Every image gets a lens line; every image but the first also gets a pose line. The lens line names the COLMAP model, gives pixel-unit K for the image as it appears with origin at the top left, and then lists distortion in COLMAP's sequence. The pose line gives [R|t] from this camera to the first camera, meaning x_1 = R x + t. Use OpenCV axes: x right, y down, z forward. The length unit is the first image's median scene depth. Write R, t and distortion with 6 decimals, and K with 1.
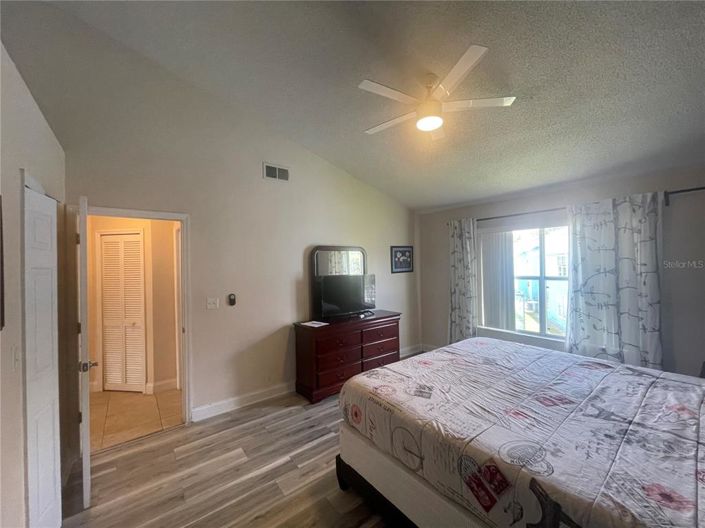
lens RADIAL K [[285.1, 0, 349.4], [0, 285.1, 264.1], [0, 0, 1]] dist [-0.006330, 0.001130]
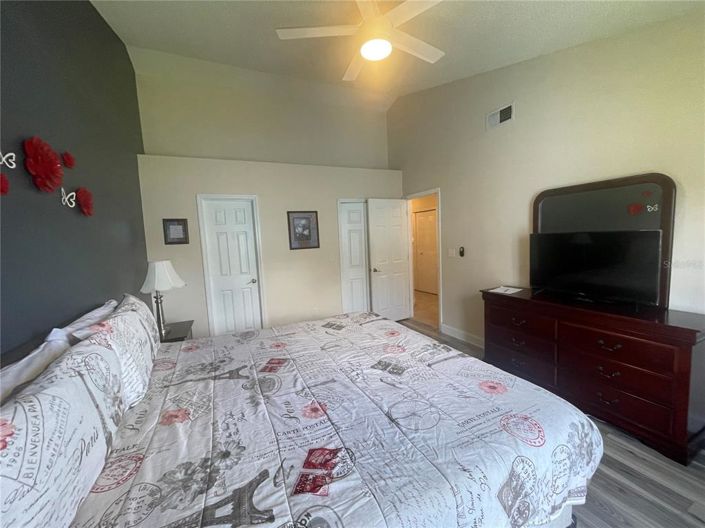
lens RADIAL K [[285.1, 0, 349.4], [0, 285.1, 264.1], [0, 0, 1]] dist [-0.006330, 0.001130]
pose [[-0.224898, 0.124215, -0.966432, 1.531910], [0.056839, 0.991824, 0.114252, 0.022486], [0.972723, -0.029236, -0.230120, 1.441838]]
